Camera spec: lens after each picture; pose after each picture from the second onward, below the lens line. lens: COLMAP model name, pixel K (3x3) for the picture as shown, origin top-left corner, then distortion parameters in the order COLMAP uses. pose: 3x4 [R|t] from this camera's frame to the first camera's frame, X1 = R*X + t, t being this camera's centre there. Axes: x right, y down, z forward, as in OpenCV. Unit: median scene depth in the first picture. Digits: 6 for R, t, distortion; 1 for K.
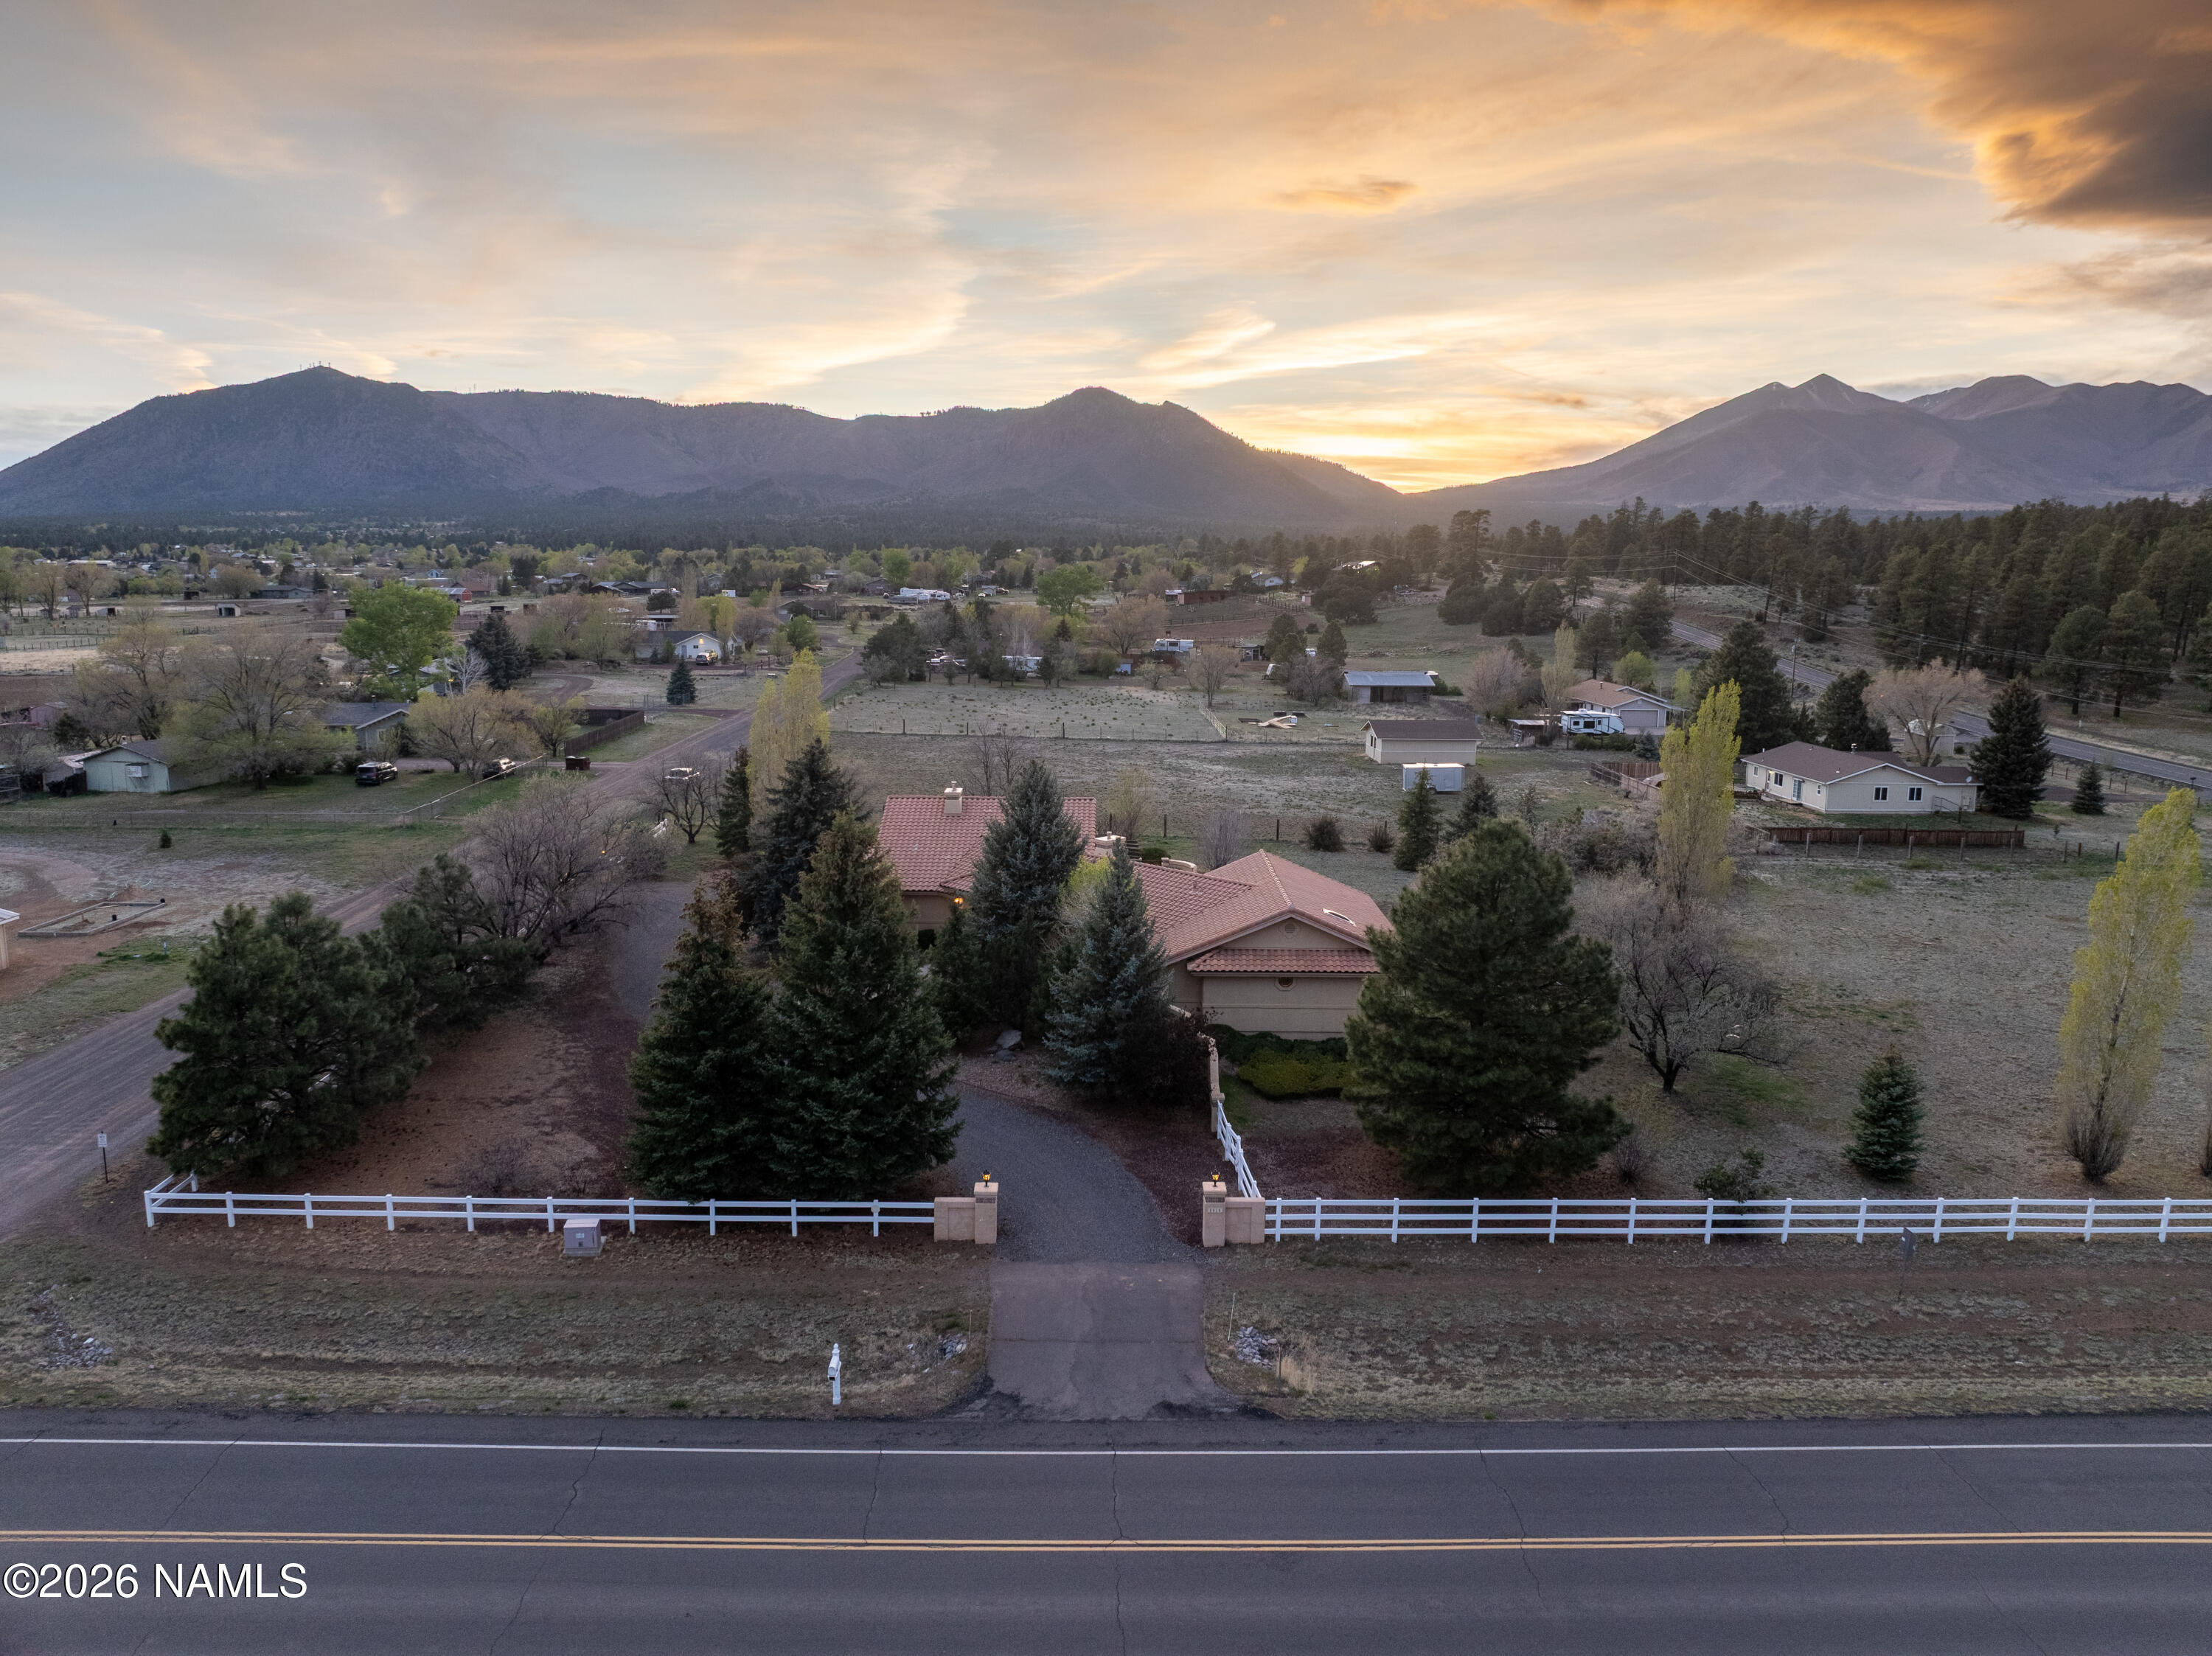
lens RADIAL K [[1577.7, 0, 1088.2], [0, 1577.7, 778.2], [0, 0, 1]] dist [-0.041881, 0.004706]
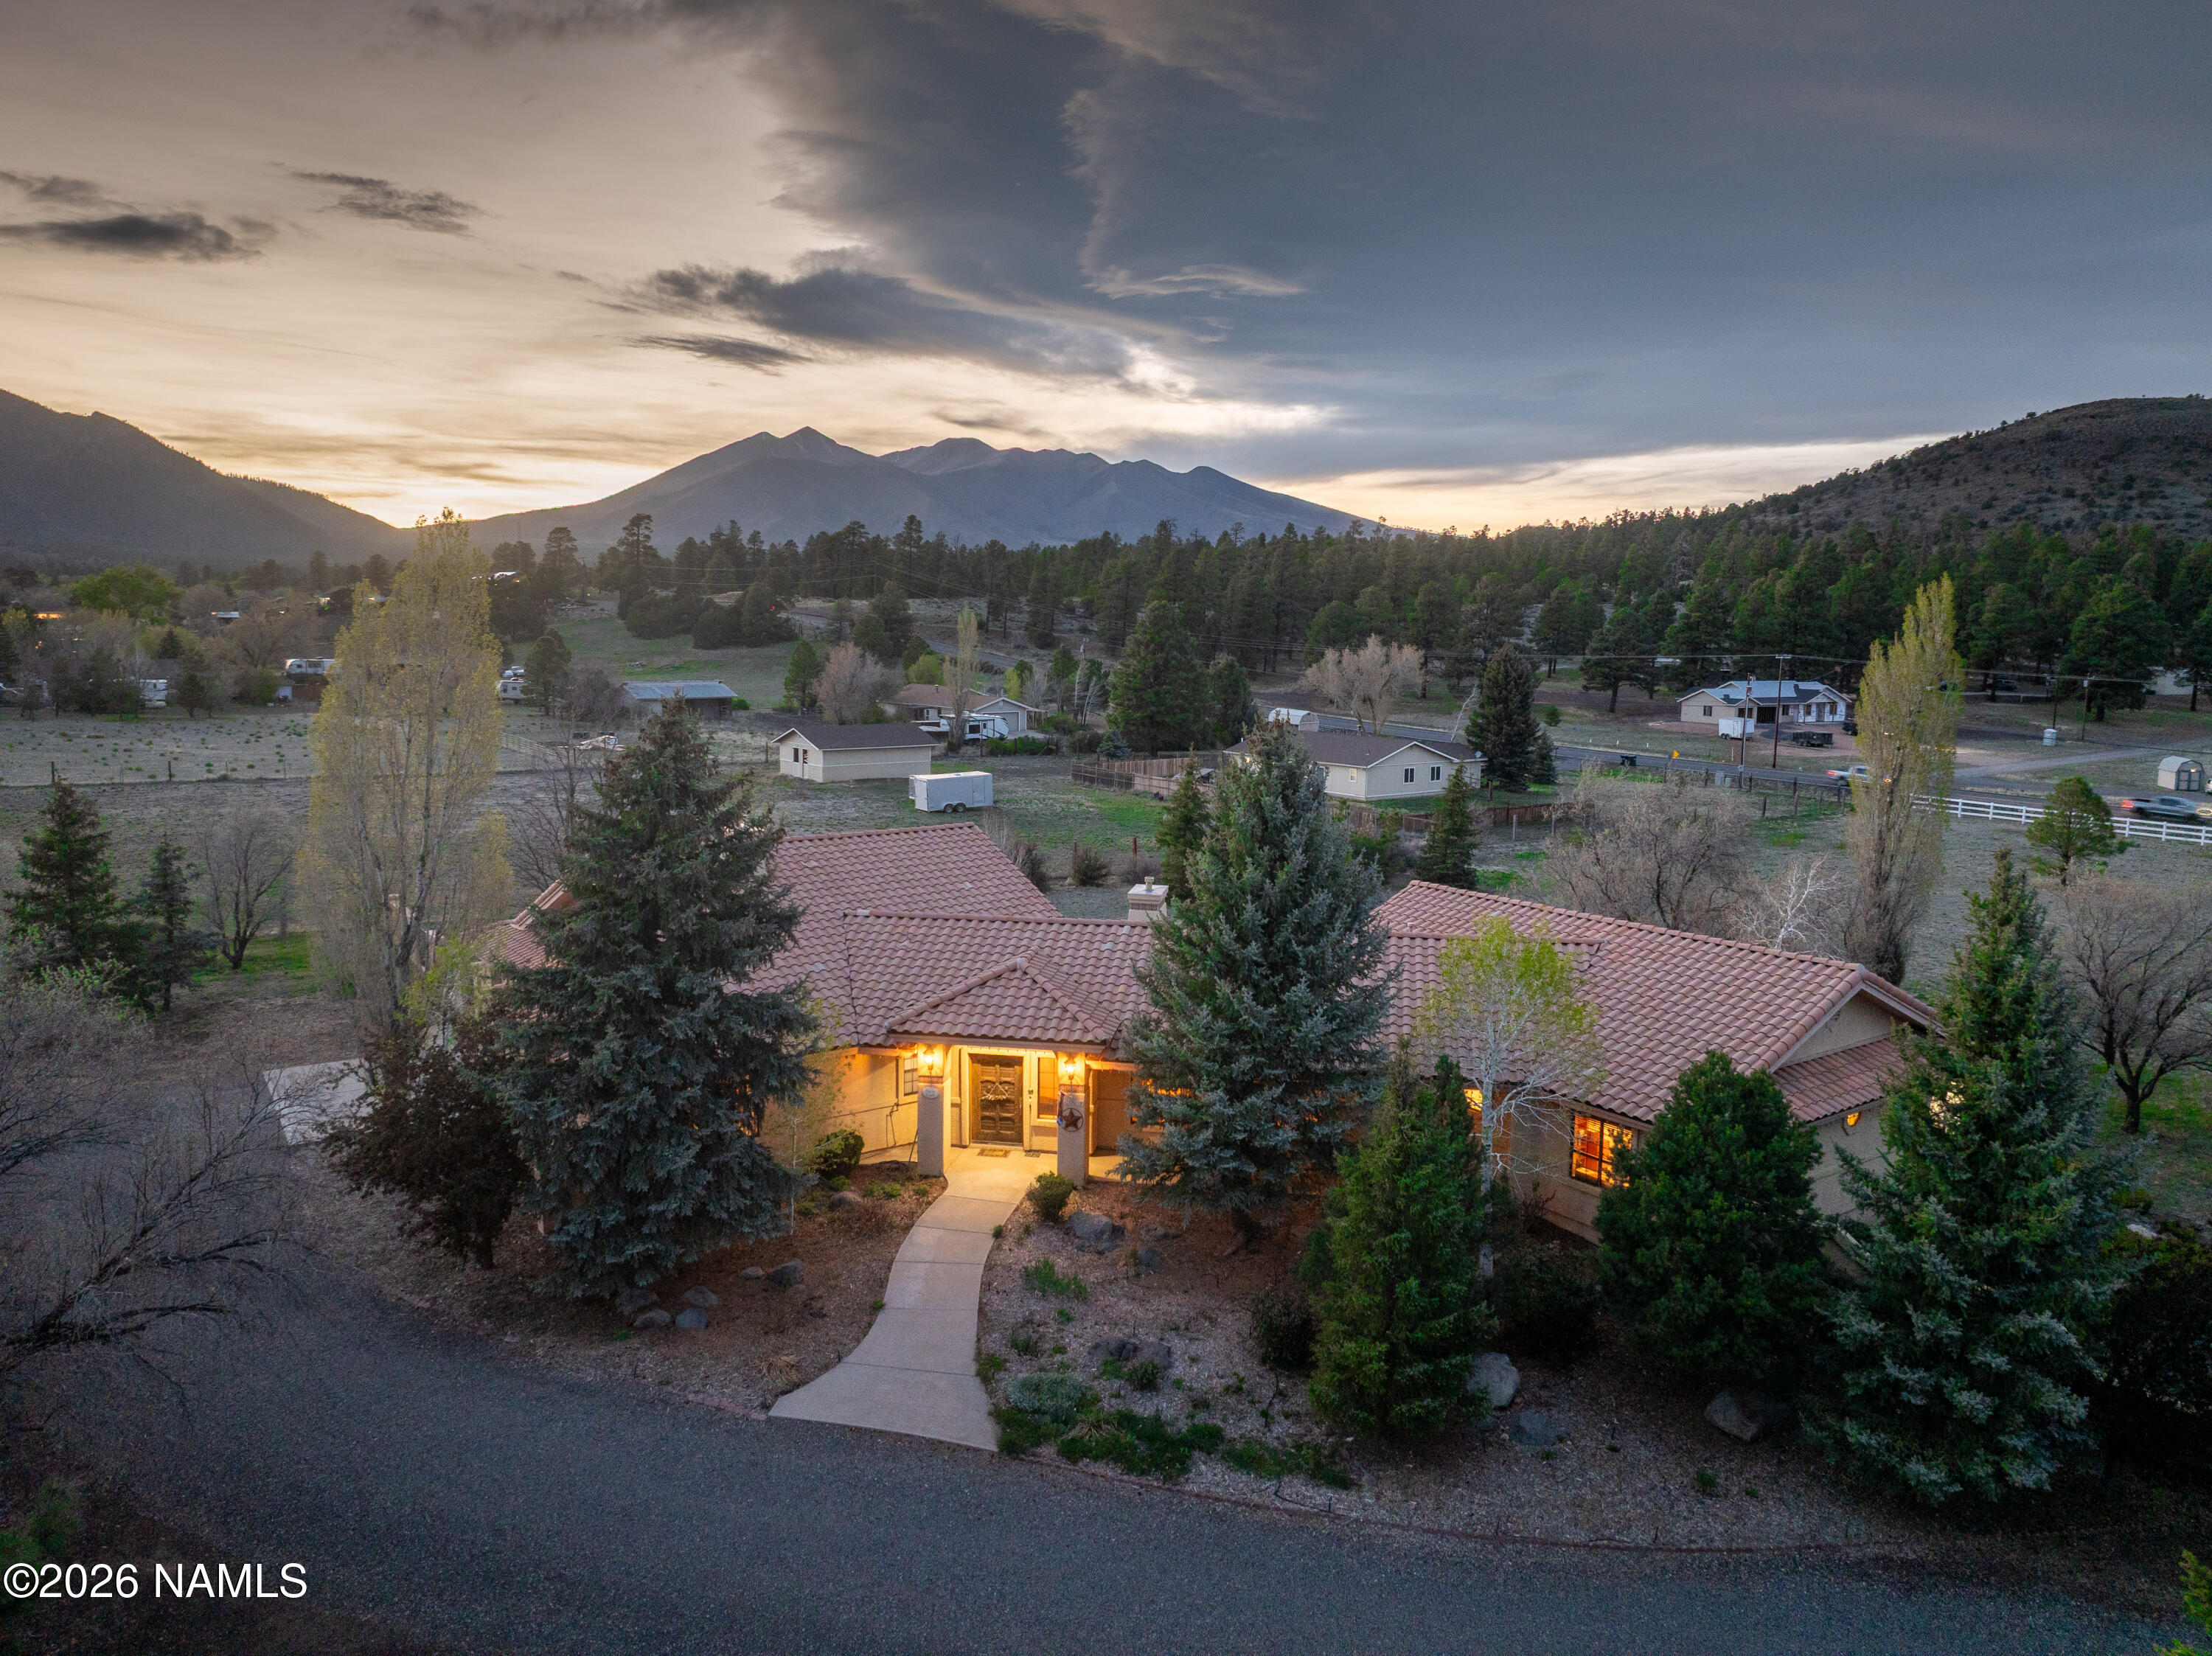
lens RADIAL K [[1577.7, 0, 1121.7], [0, 1577.7, 828.8], [0, 0, 1]] dist [-0.041881, 0.004706]
pose [[0.809842, -0.076240, 0.581673, -0.164279], [0.072870, 0.996914, 0.029212, 0.001706], [-0.582105, 0.018729, 0.812898, 0.334597]]
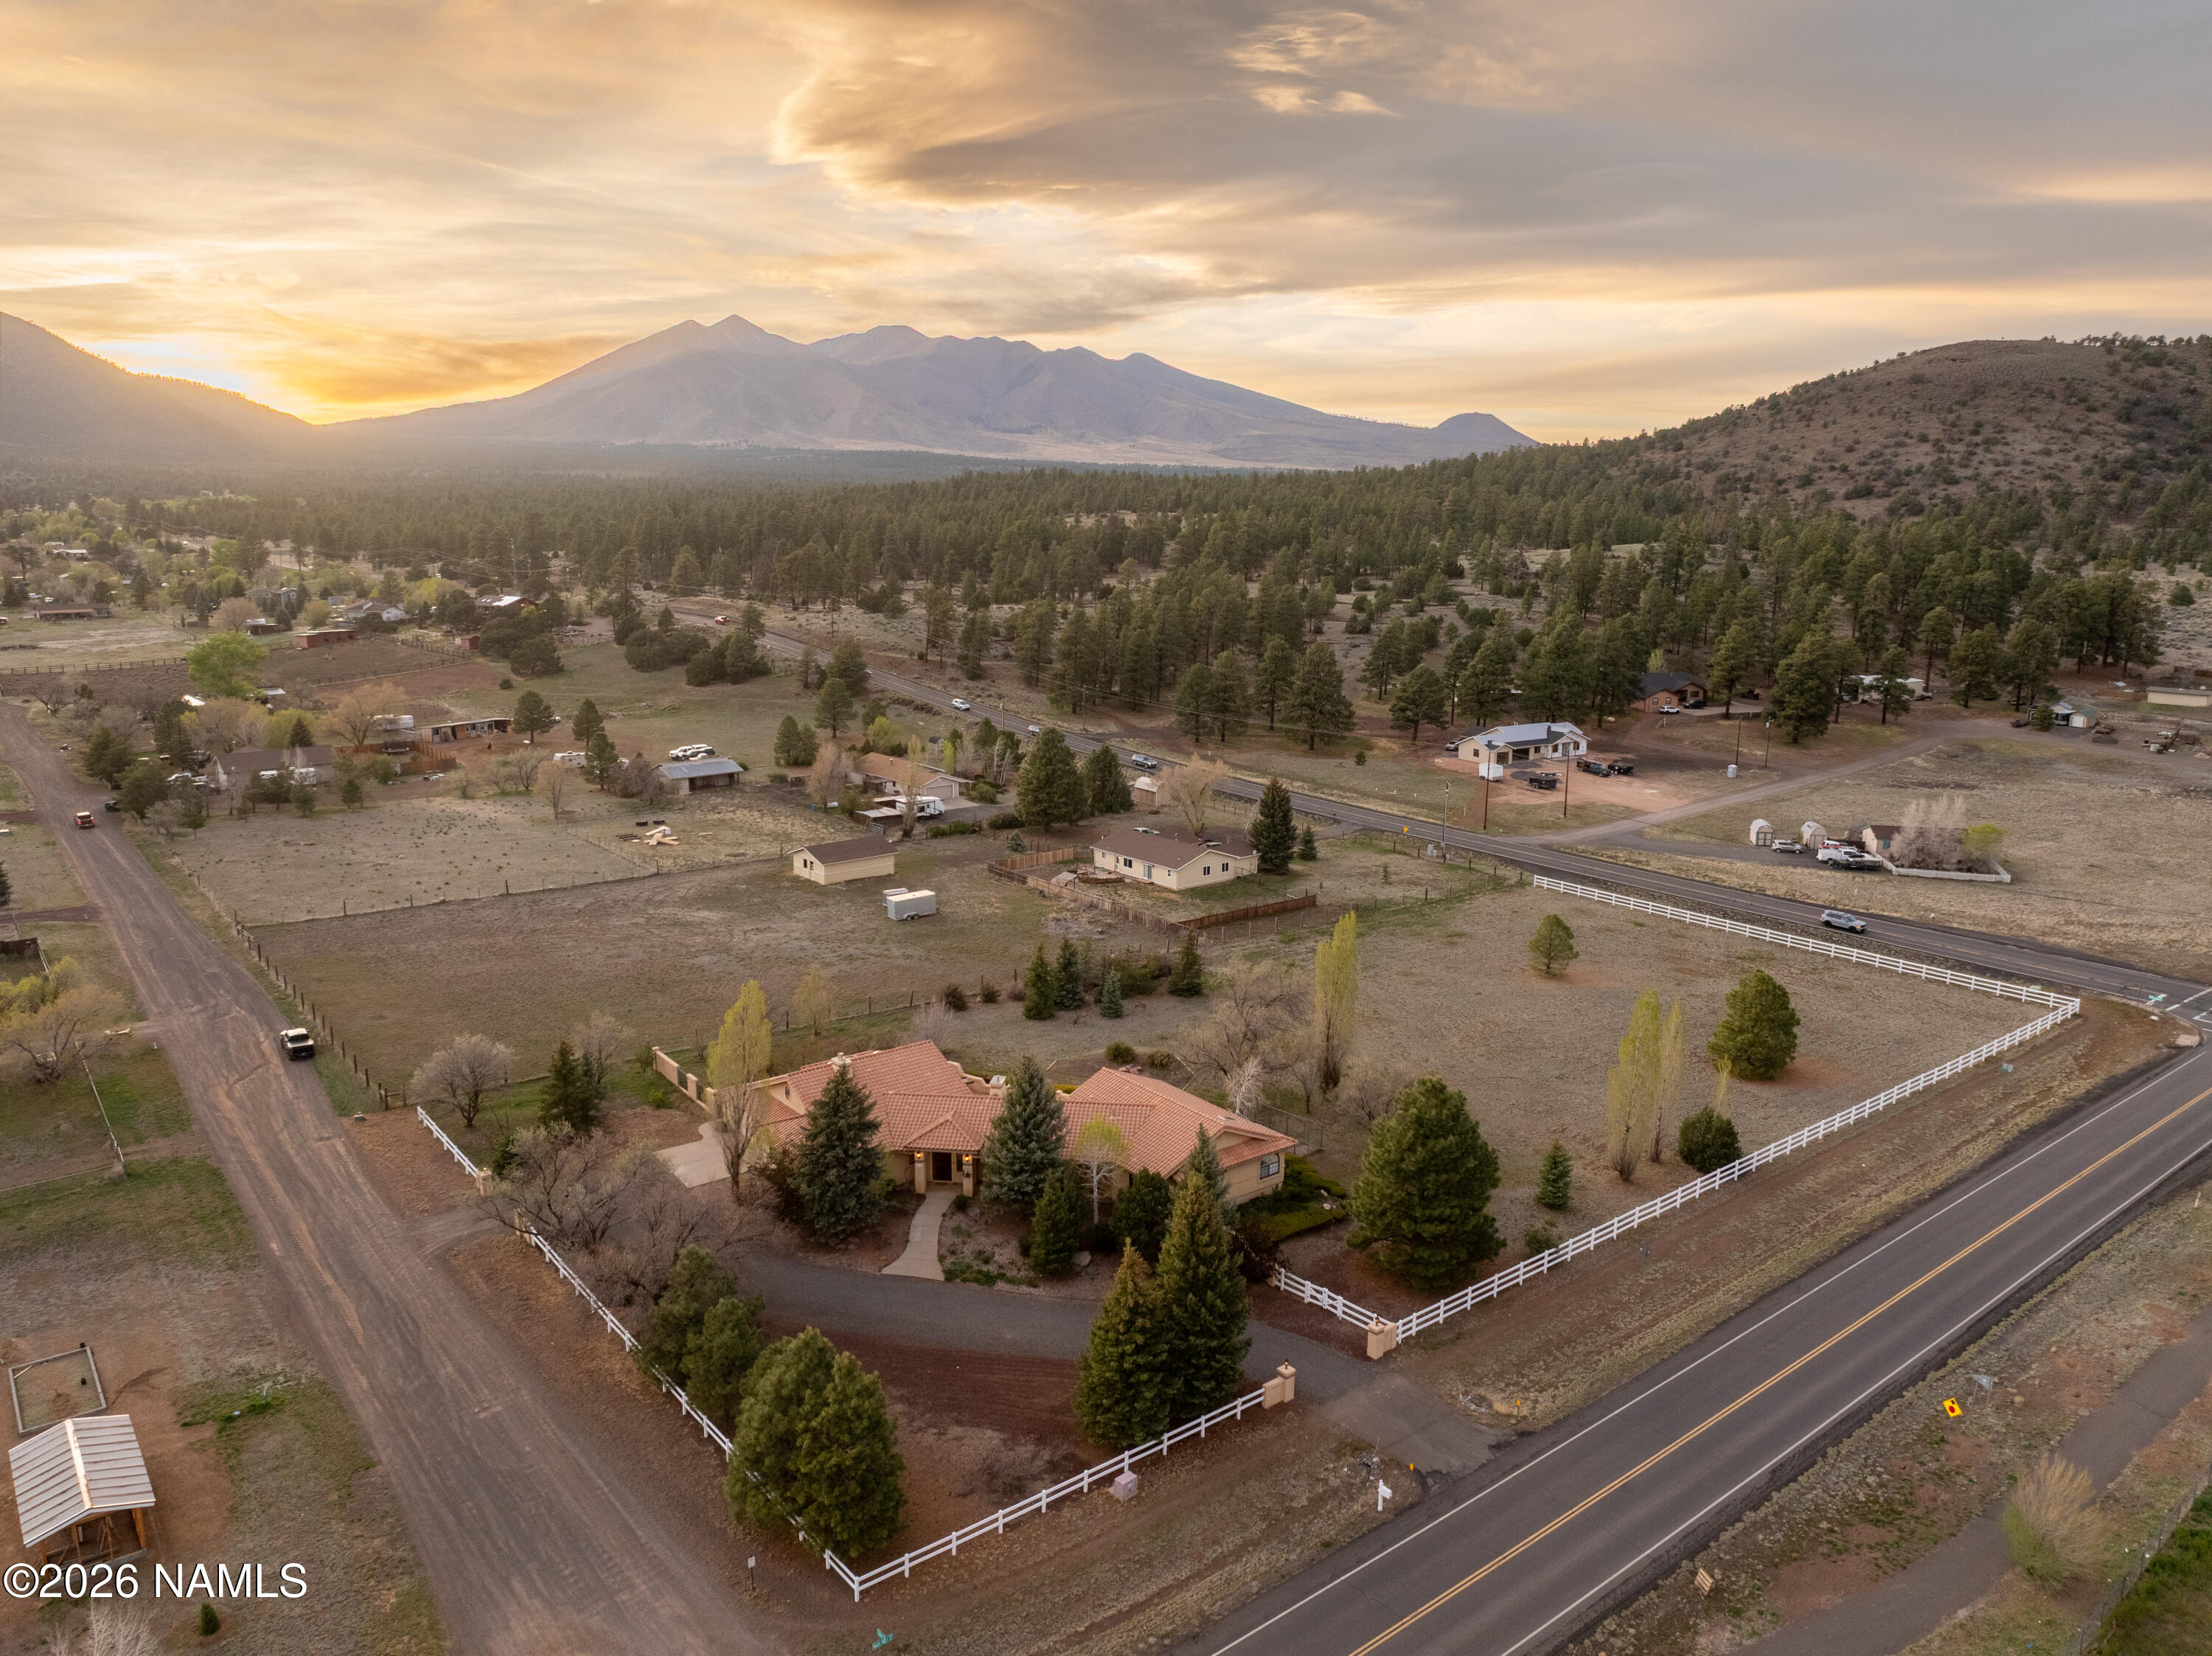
lens RADIAL K [[1577.7, 0, 1122.5], [0, 1577.7, 829.0], [0, 0, 1]] dist [-0.041881, 0.004706]
pose [[0.786108, -0.130269, 0.604206, -0.394647], [0.085127, 0.991041, 0.102916, -0.174658], [-0.612199, -0.029469, 0.790154, -0.076190]]
